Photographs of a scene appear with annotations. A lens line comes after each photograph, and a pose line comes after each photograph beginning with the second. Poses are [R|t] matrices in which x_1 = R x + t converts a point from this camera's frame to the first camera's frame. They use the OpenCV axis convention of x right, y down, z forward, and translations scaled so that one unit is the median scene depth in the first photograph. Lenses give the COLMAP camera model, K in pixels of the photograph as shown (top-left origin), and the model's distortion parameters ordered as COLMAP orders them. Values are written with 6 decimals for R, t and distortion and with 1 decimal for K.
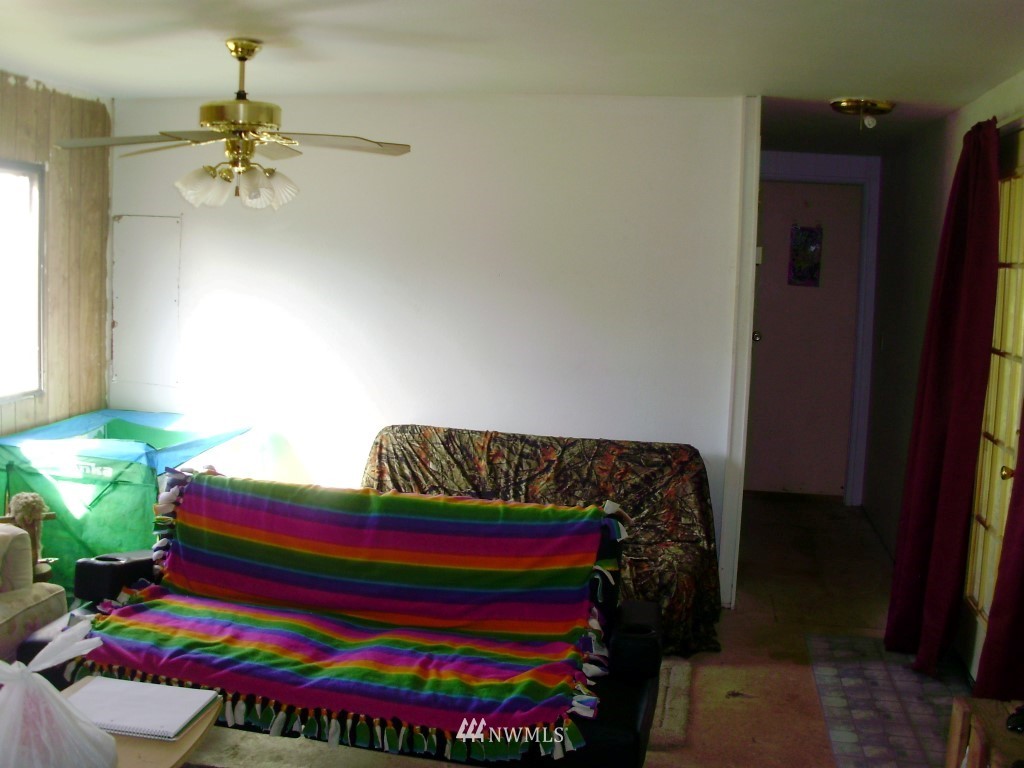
lens RADIAL K [[1094.3, 0, 512.0], [0, 1094.3, 384.0], [0, 0, 1]] dist [-0.237532, 0.024661]
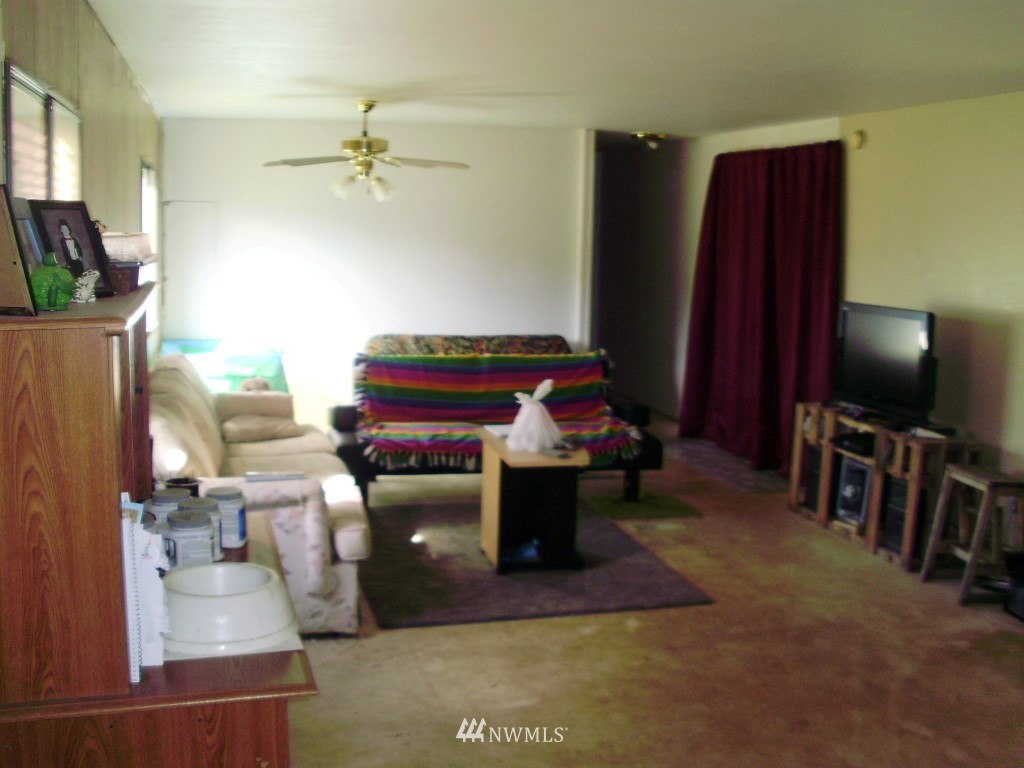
lens RADIAL K [[1094.3, 0, 512.0], [0, 1094.3, 384.0], [0, 0, 1]] dist [-0.237532, 0.024661]
pose [[0.906731, -0.074745, 0.415032, -0.781056], [0.058235, 0.996931, 0.052315, 0.048897], [-0.417669, -0.023266, 0.908301, -0.659434]]
